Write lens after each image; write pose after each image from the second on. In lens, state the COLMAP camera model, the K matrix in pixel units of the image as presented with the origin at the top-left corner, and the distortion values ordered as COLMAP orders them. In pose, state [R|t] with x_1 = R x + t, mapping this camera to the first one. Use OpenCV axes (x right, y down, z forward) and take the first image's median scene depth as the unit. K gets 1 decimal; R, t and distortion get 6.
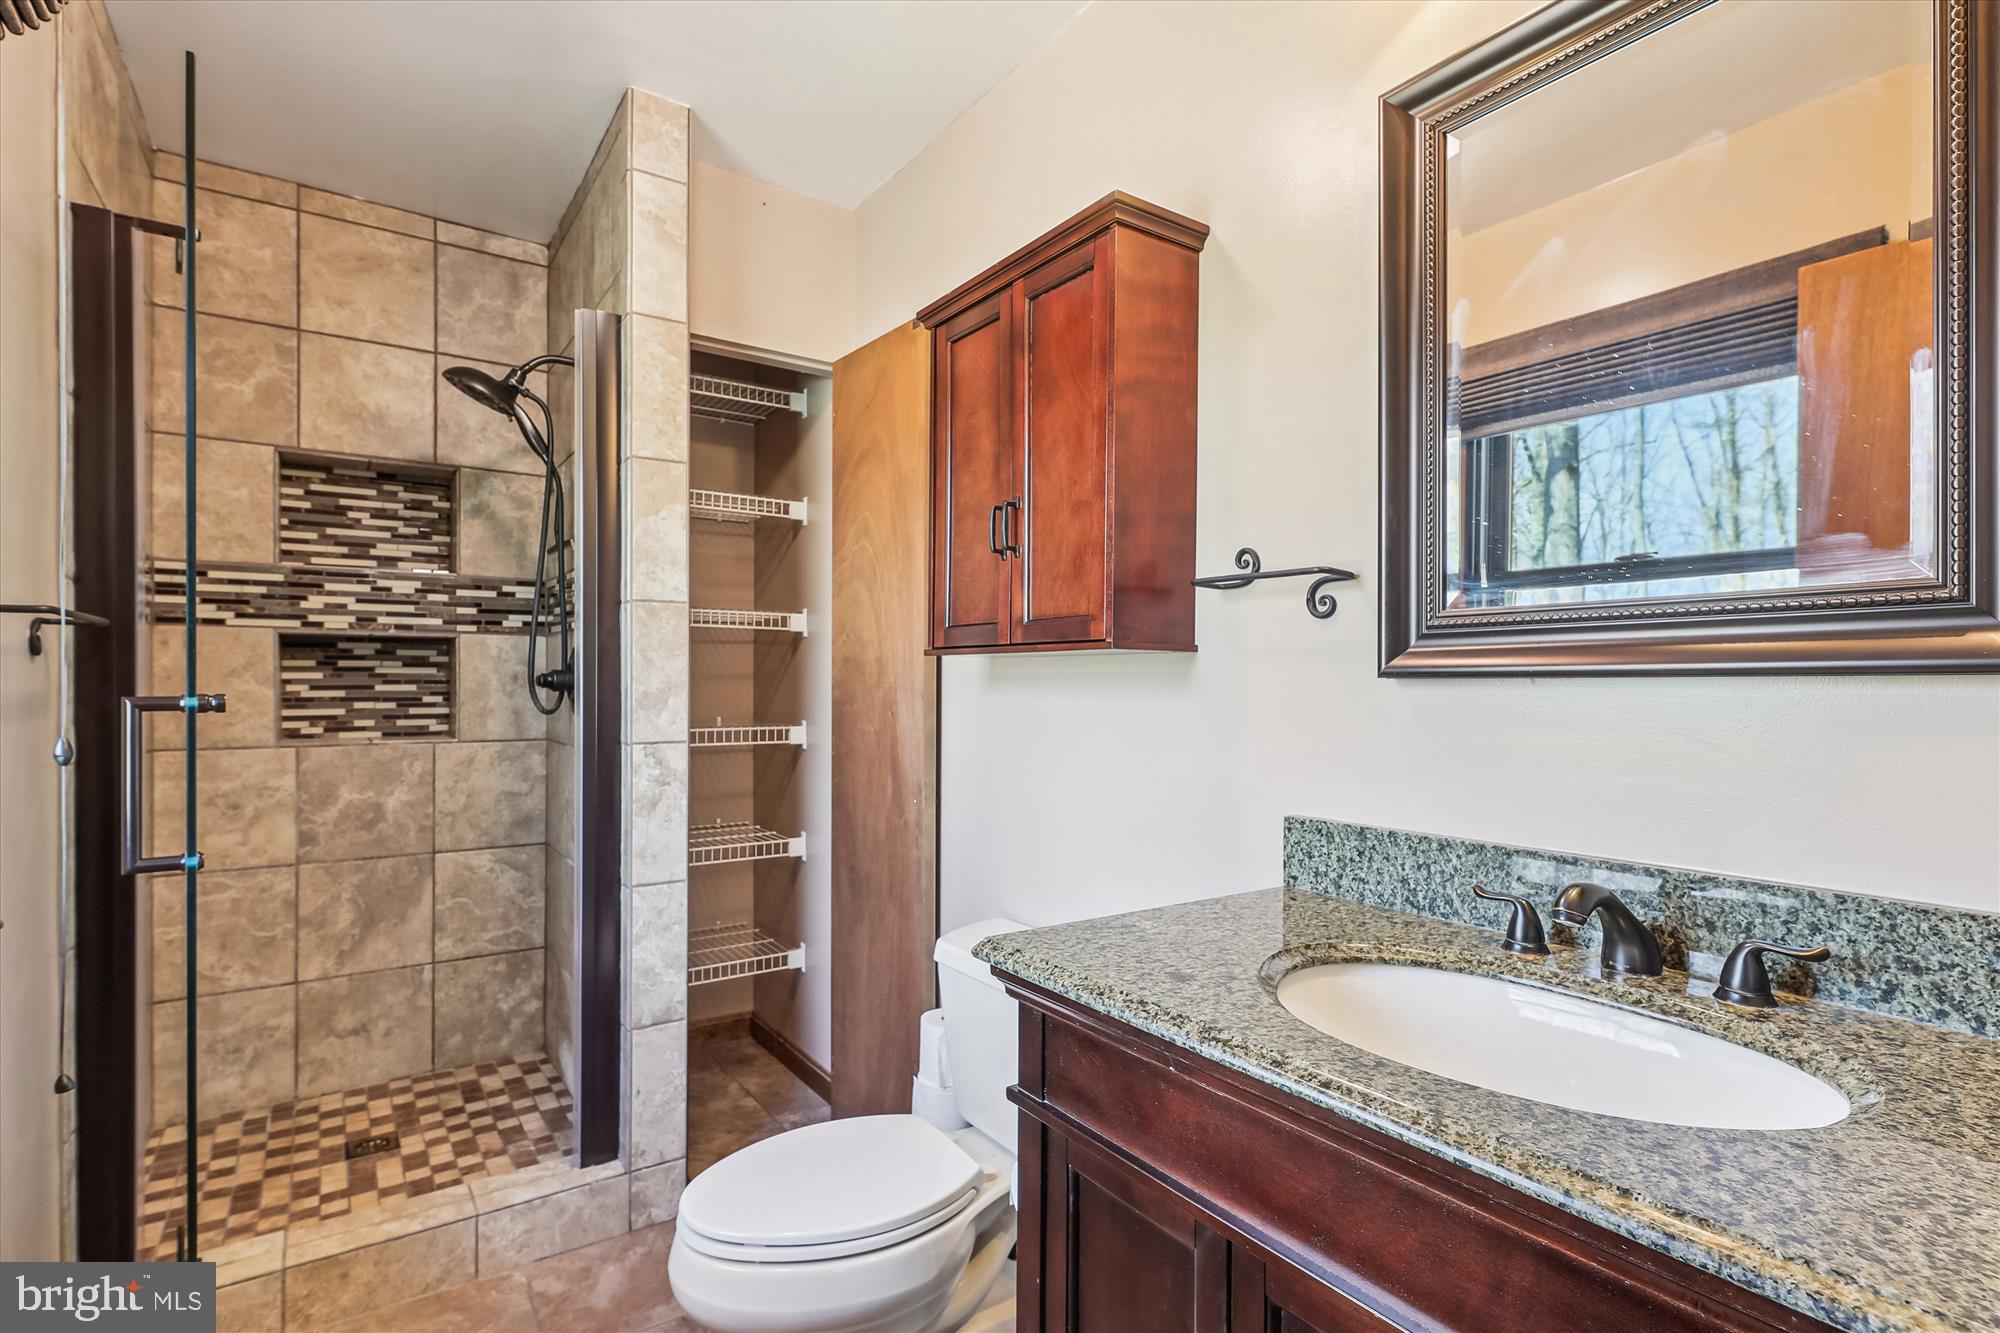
lens RADIAL K [[933.4, 0, 972.9], [0, 933.4, 673.8], [0, 0, 1]] dist [0.002868, 0.000369]
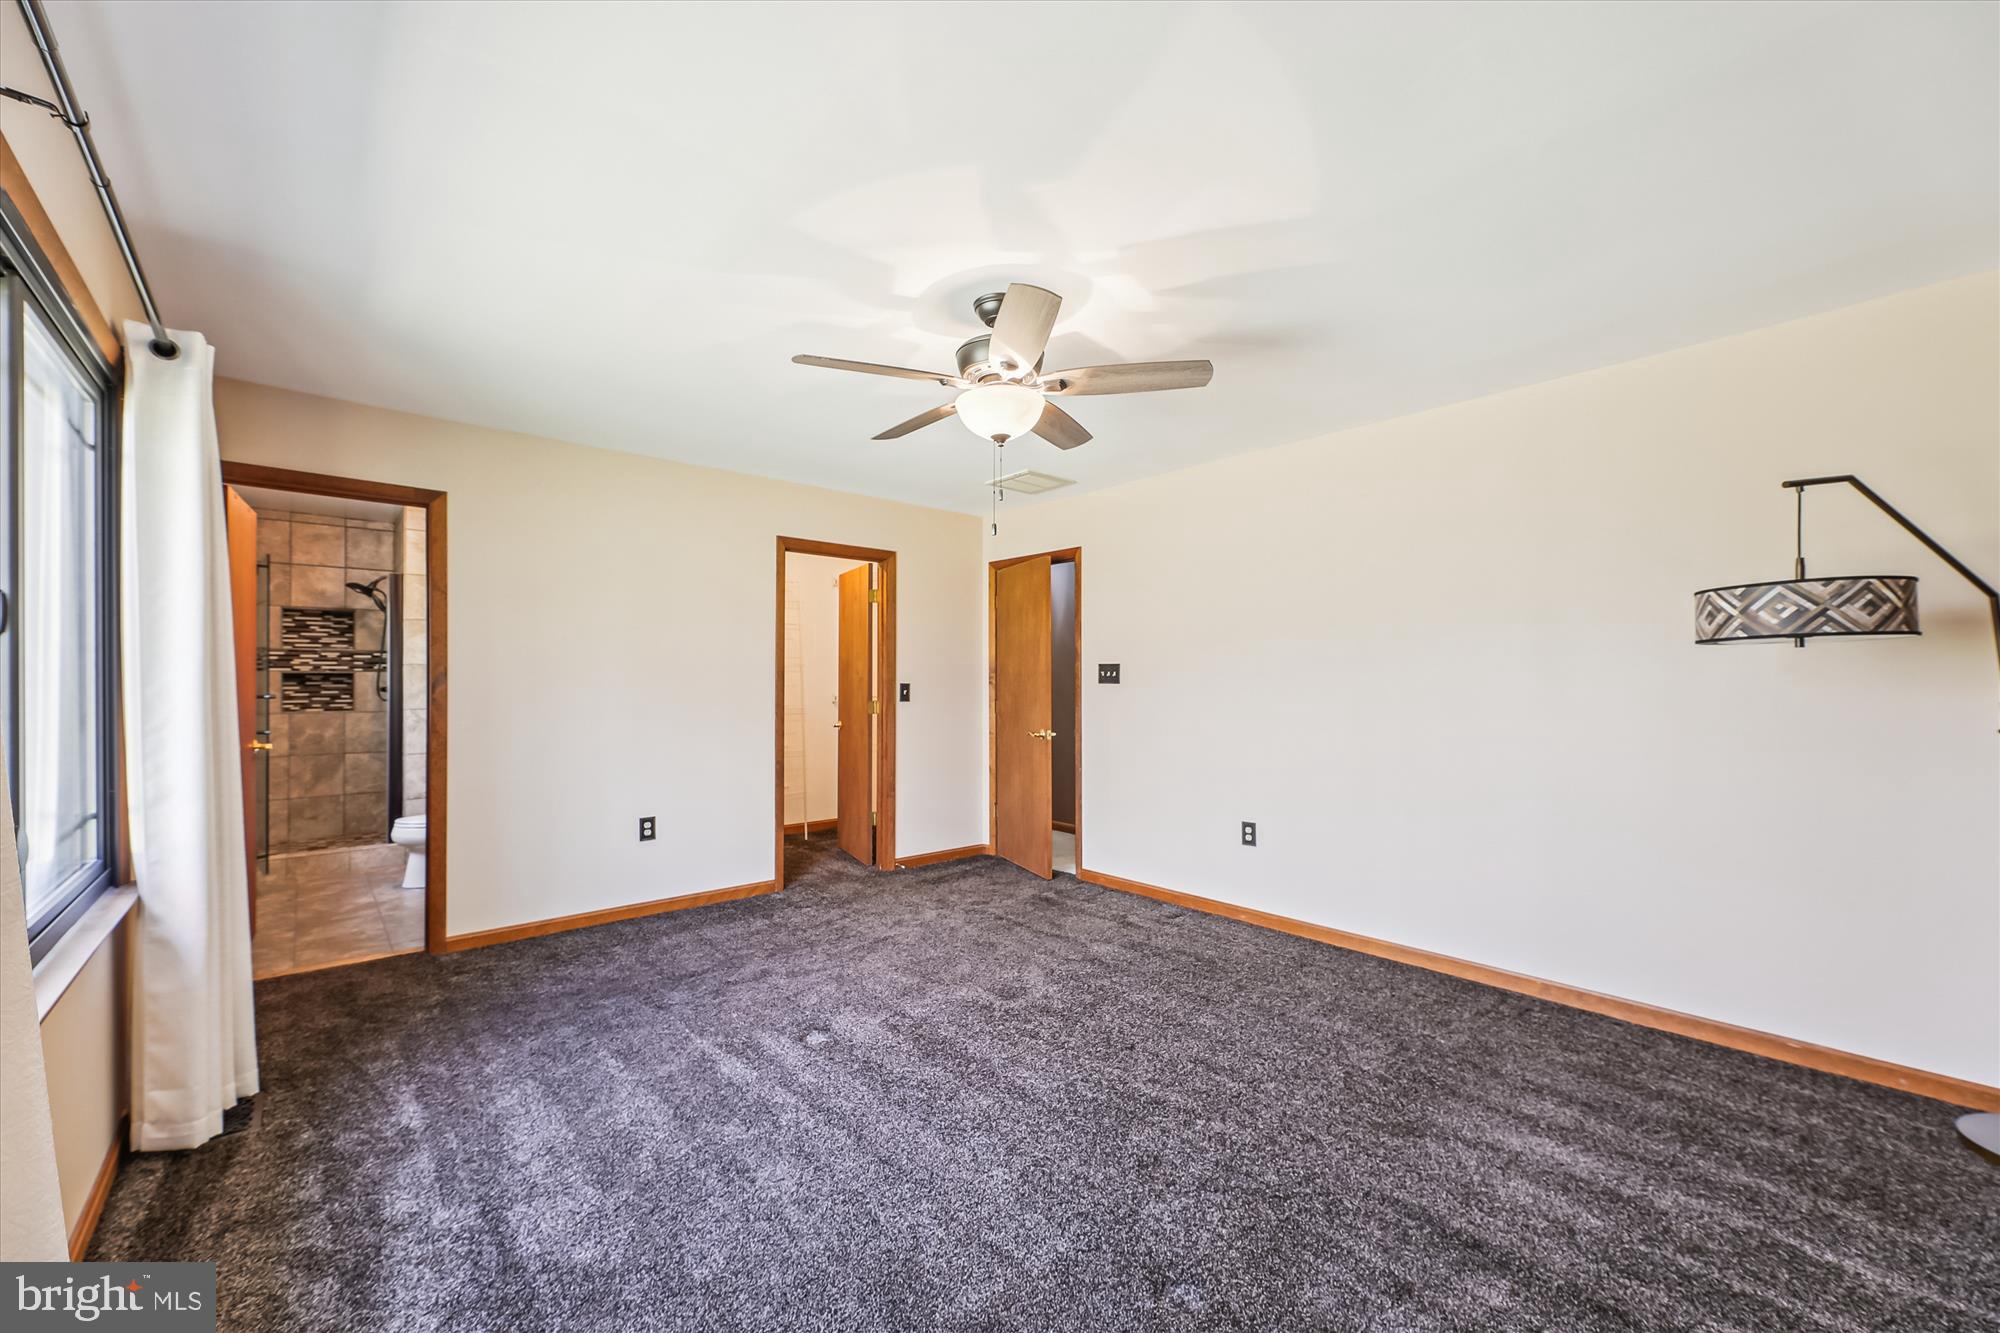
lens RADIAL K [[807.2, 0, 1009.4], [0, 807.2, 673.0], [0, 0, 1]] dist [0.000862, -0.000177]
pose [[0.993514, -0.001839, 0.113691, 1.075214], [0.002622, 0.999974, -0.006740, -0.019482], [-0.113676, 0.006994, 0.993493, -1.549000]]
